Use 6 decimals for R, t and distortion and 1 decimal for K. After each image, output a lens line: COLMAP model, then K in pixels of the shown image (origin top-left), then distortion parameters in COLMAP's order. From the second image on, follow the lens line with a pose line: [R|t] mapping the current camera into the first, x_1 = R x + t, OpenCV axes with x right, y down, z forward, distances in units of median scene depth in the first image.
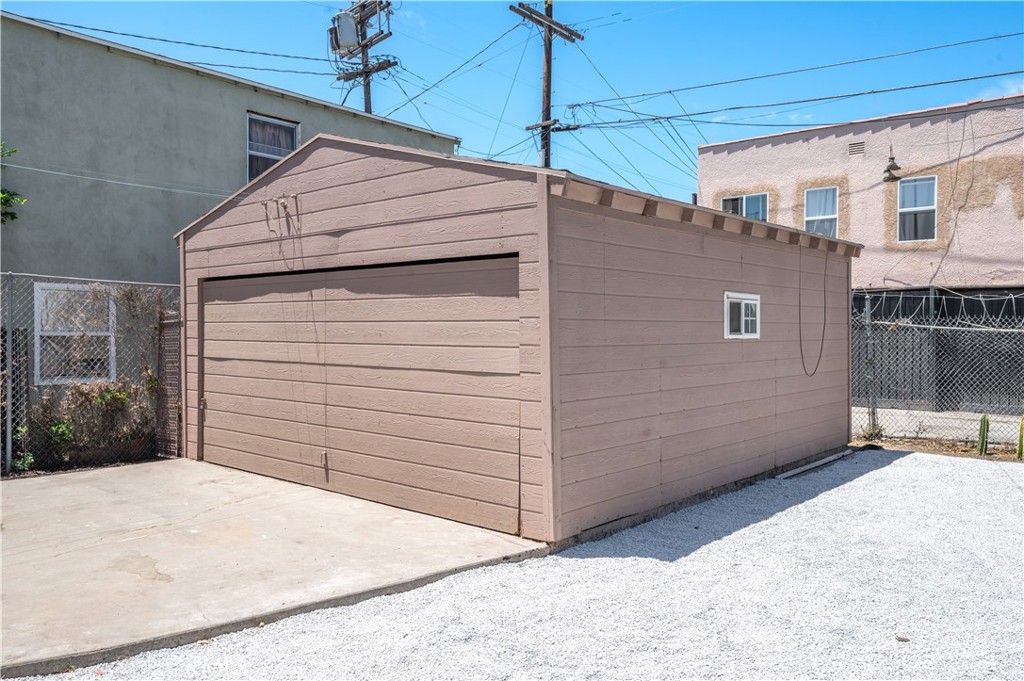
lens RADIAL K [[764.5, 0, 513.0], [0, 764.5, 337.0], [0, 0, 1]] dist [0.003412, -0.000576]
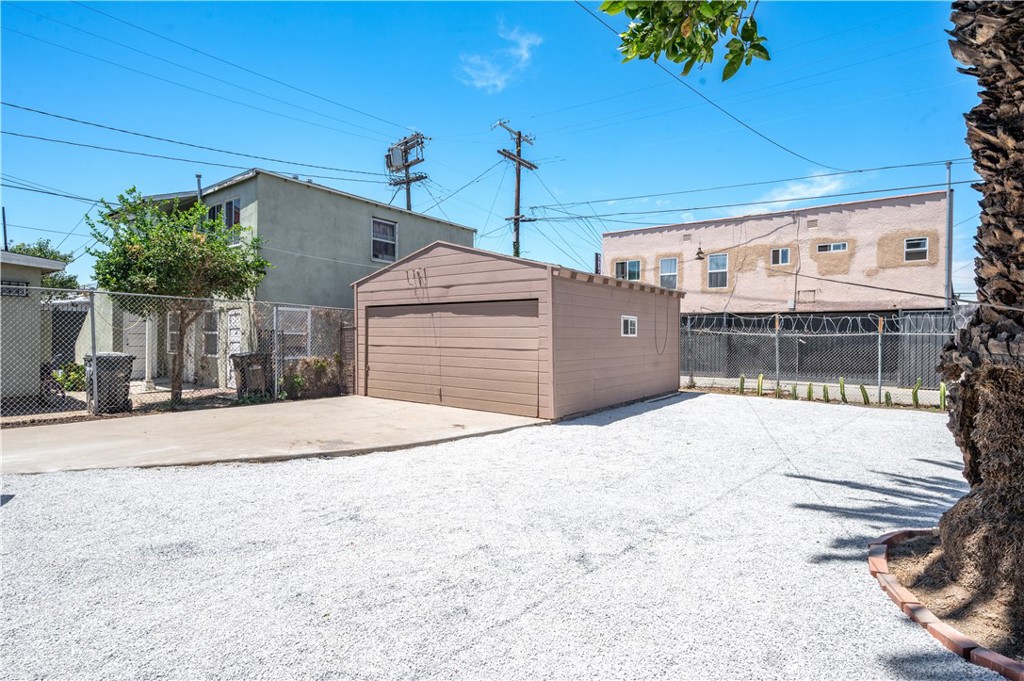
lens RADIAL K [[494.7, 0, 512.2], [0, 494.7, 342.3], [0, 0, 1]] dist [-0.000641, 0.000030]
pose [[0.997519, 0.004730, 0.070245, -0.105541], [-0.004976, 0.999982, 0.003316, 0.012343], [-0.070228, -0.003658, 0.997524, -0.307332]]
